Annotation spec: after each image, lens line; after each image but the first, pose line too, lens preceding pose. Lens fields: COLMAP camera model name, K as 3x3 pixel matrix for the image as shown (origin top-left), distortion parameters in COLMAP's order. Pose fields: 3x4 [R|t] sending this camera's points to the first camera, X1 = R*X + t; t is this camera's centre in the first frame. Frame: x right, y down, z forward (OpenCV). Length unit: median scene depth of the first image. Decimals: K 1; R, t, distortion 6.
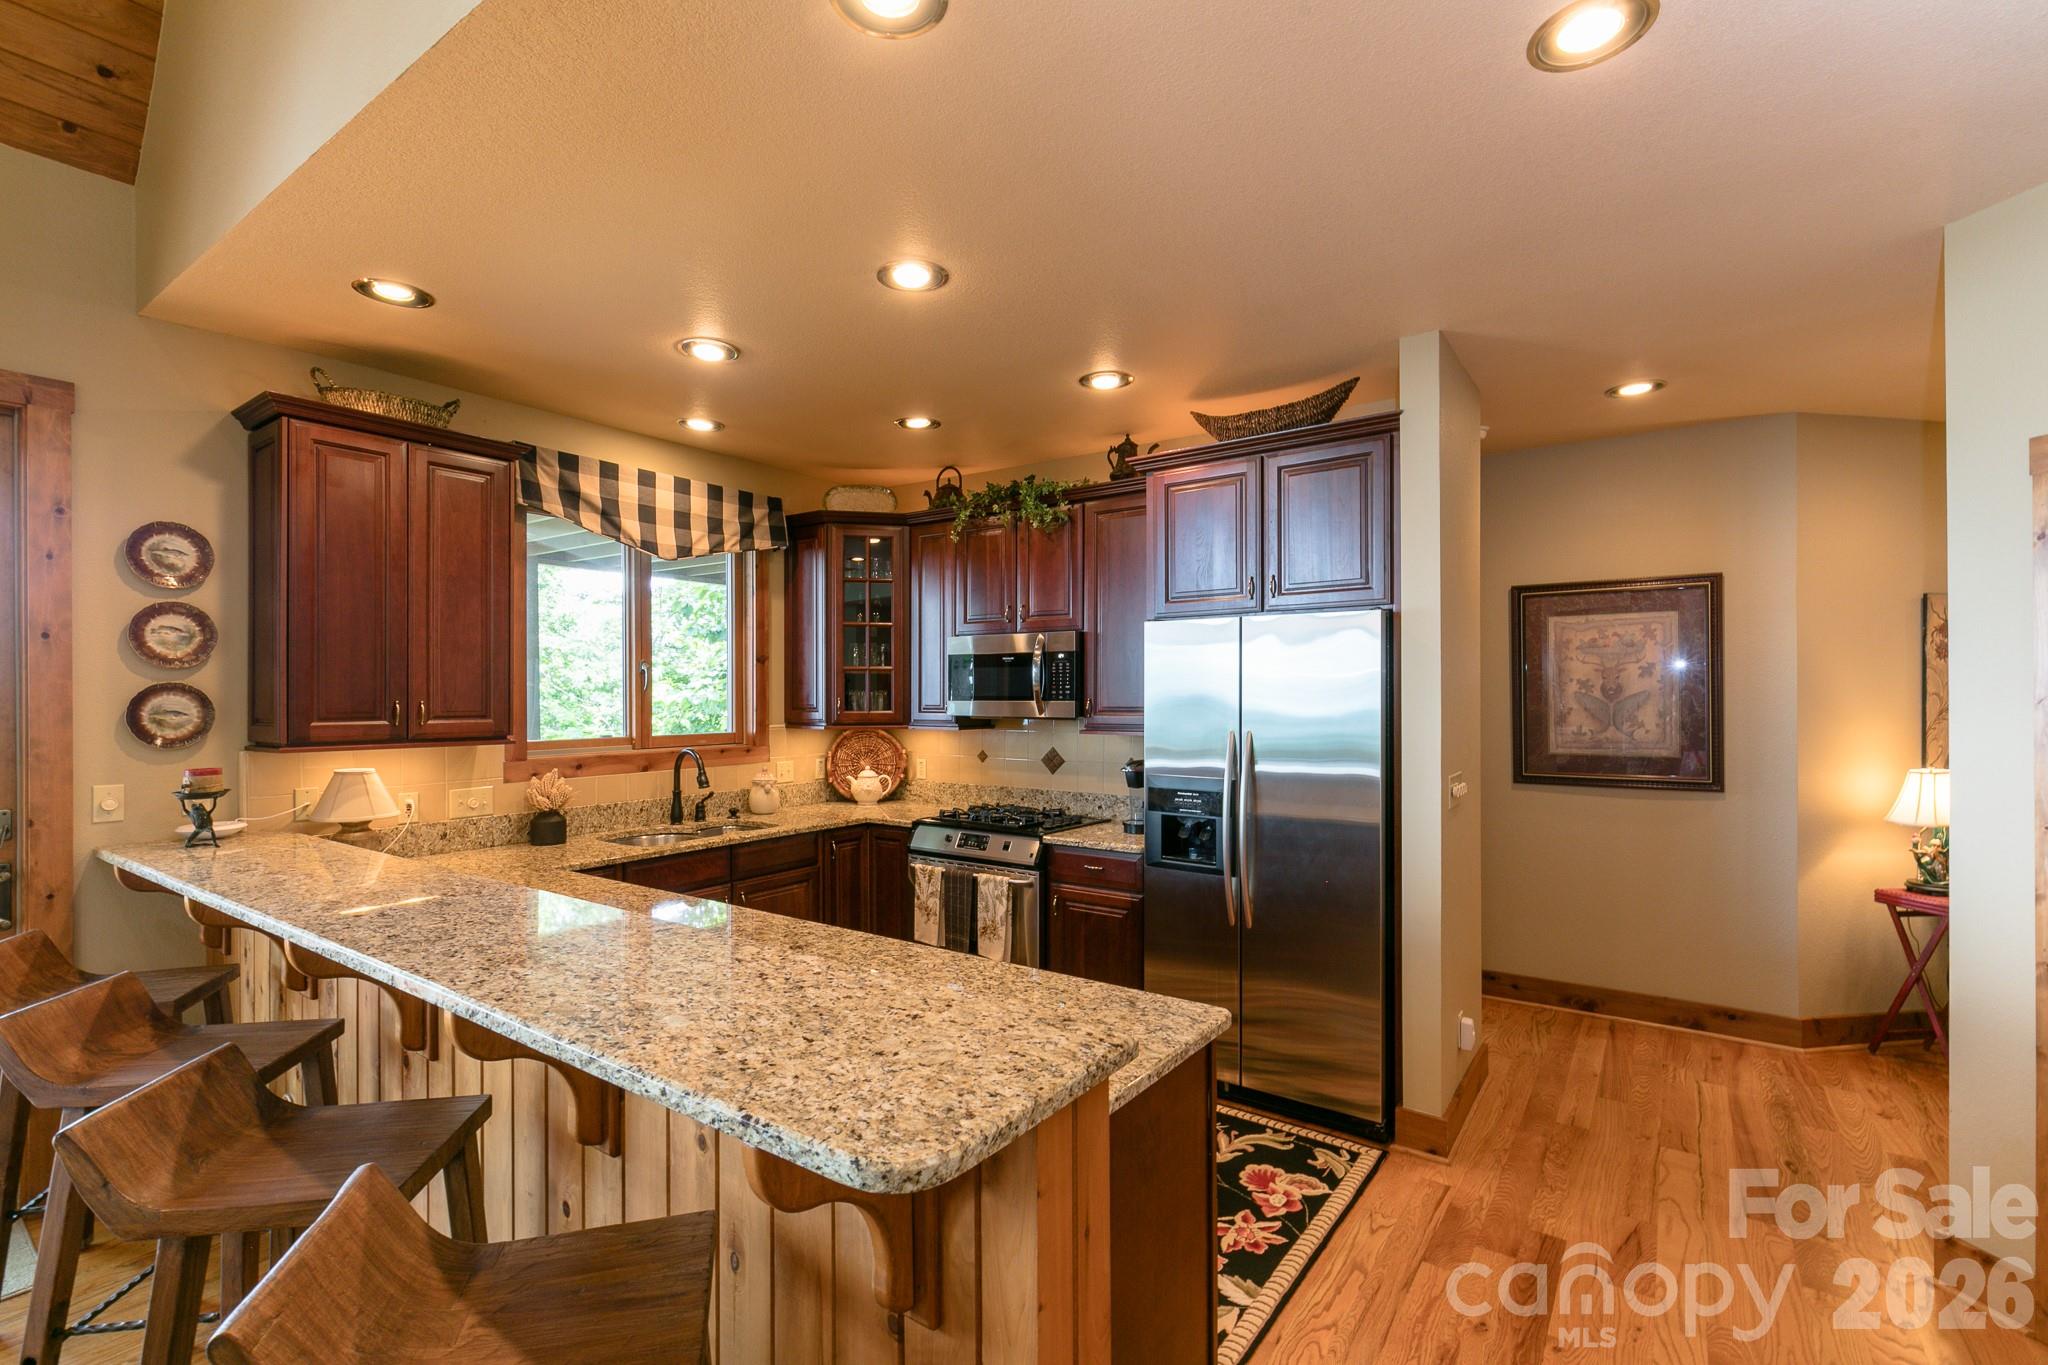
lens RADIAL K [[916.0, 0, 1021.9], [0, 916.0, 681.8], [0, 0, 1]] dist [0.004309, -0.001115]
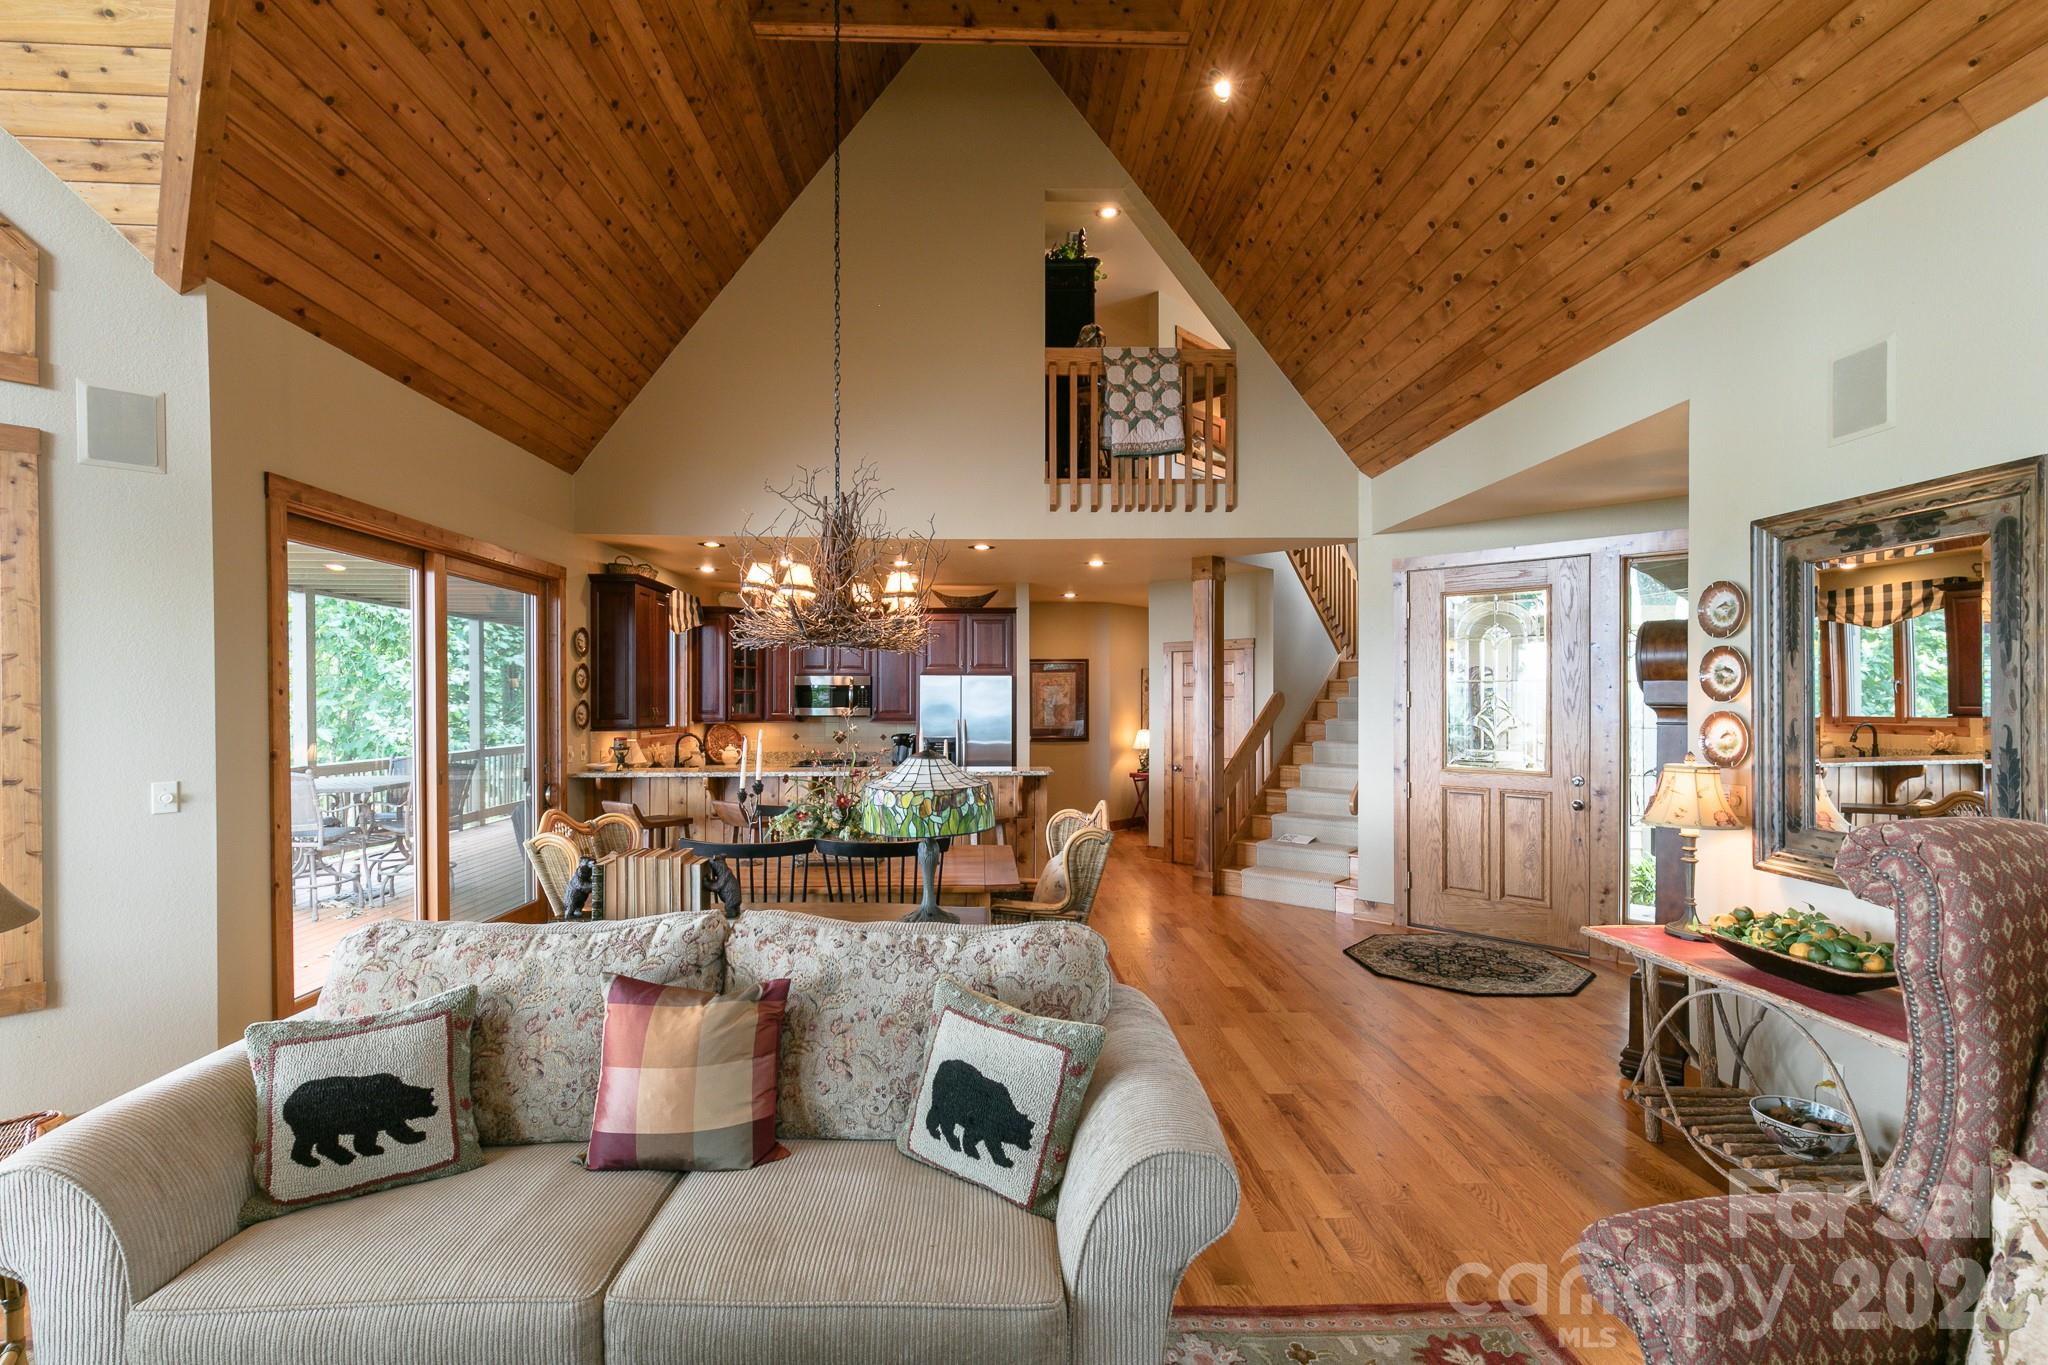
lens RADIAL K [[916.0, 0, 1027.3], [0, 916.0, 693.4], [0, 0, 1]] dist [0.004309, -0.001115]
pose [[0.790130, 0.006973, 0.612899, -1.036480], [-0.008587, 0.999963, -0.000307, -0.017139], [-0.612879, -0.005020, 0.790161, -1.020761]]
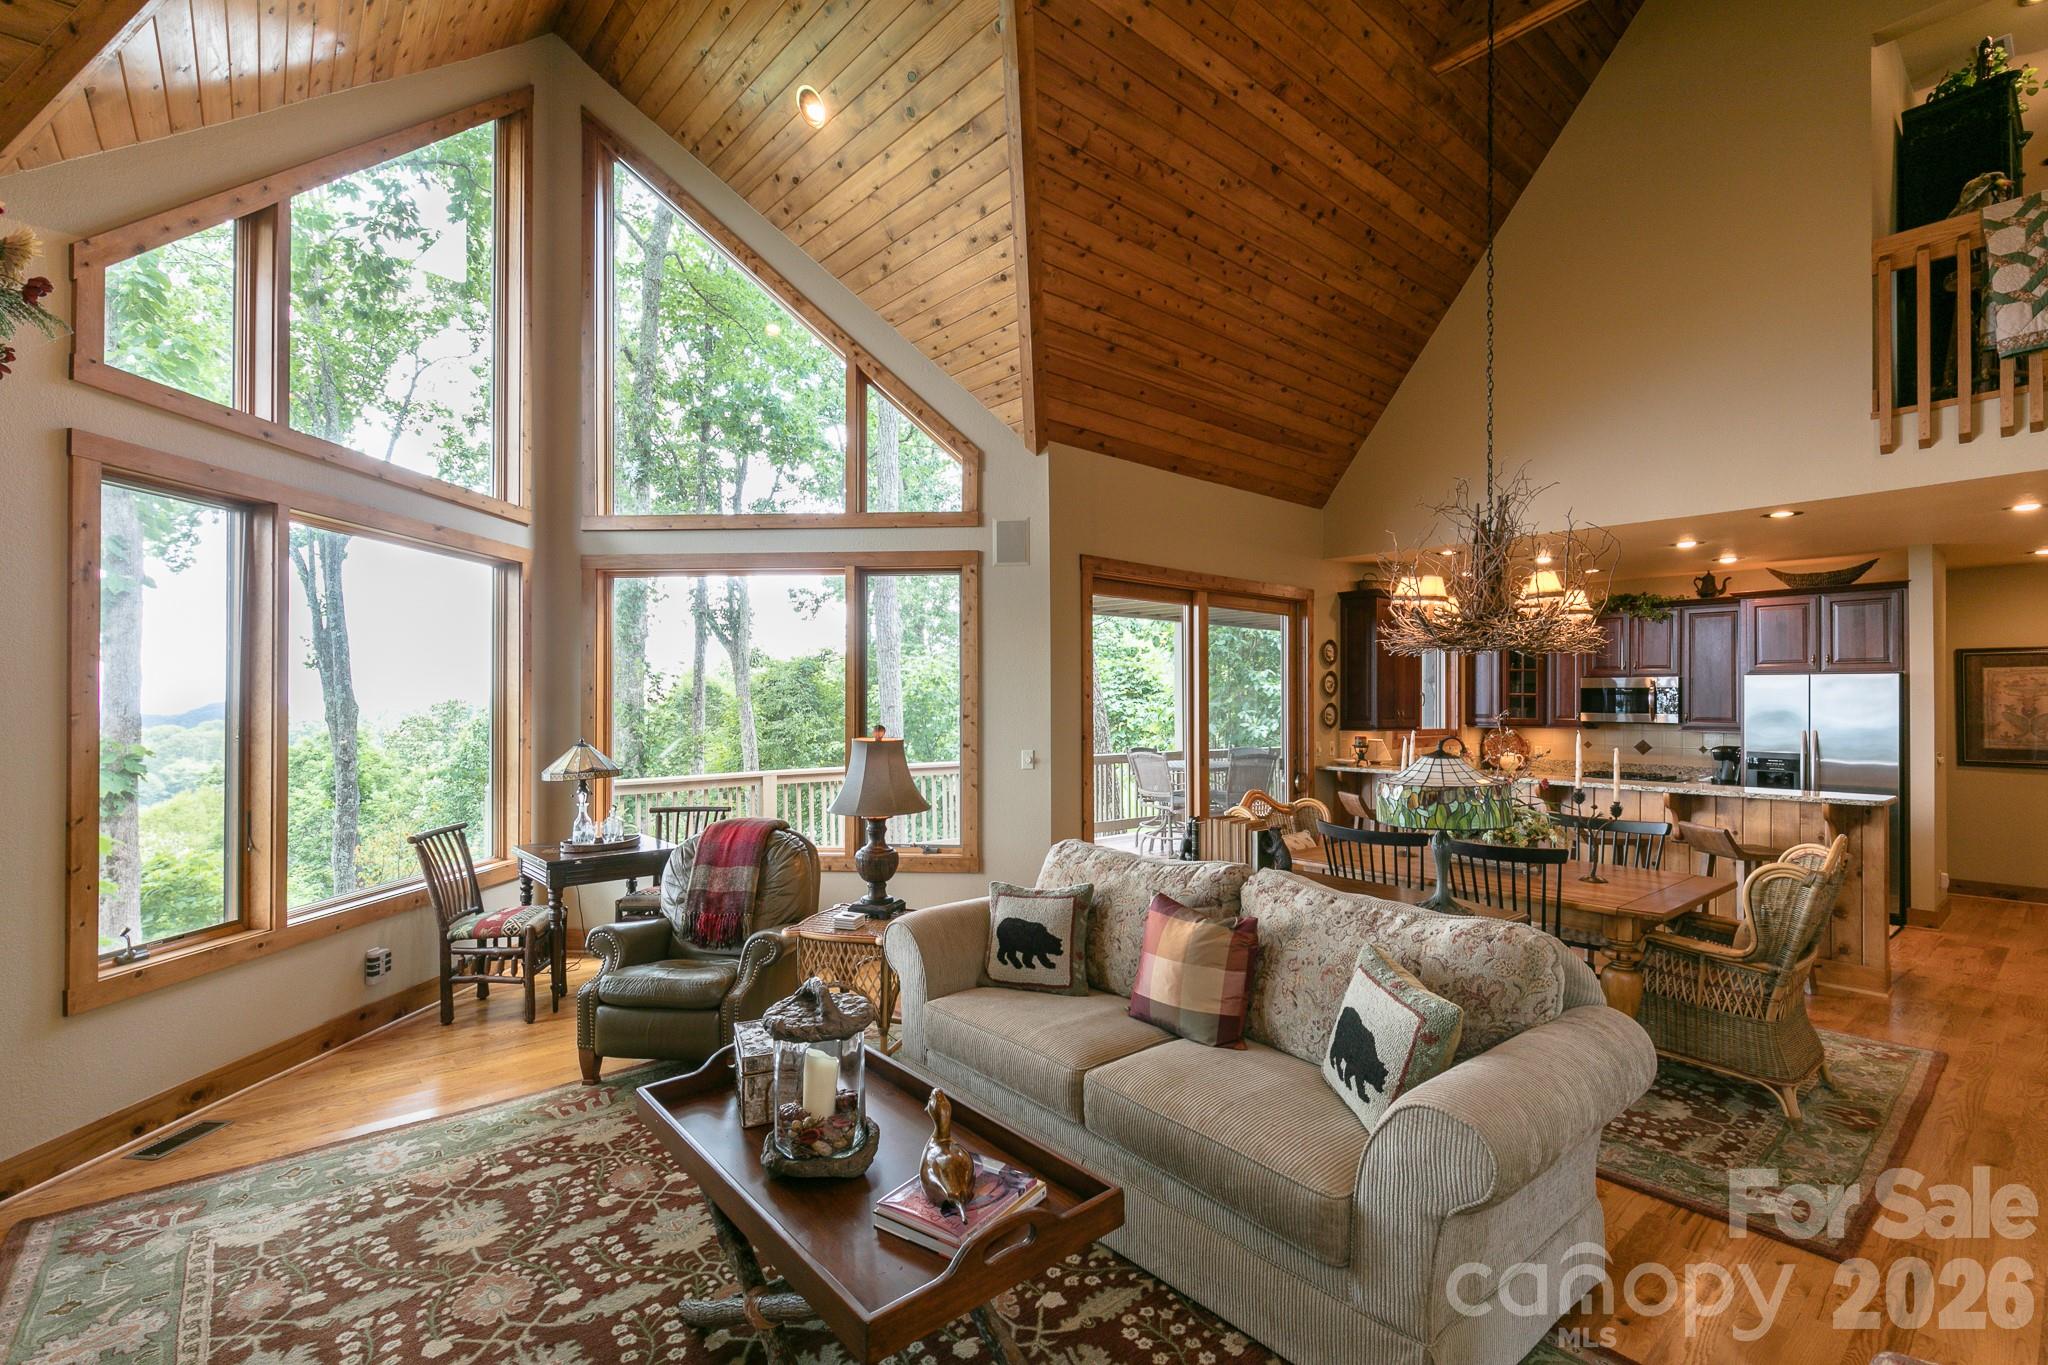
lens RADIAL K [[916.0, 0, 1013.9], [0, 916.0, 682.2], [0, 0, 1]] dist [0.004309, -0.001115]
pose [[0.969828, 0.003013, -0.243772, -0.840256], [-0.005500, 0.999940, -0.009520, -0.019769], [0.243729, 0.010574, 0.969786, -1.218169]]
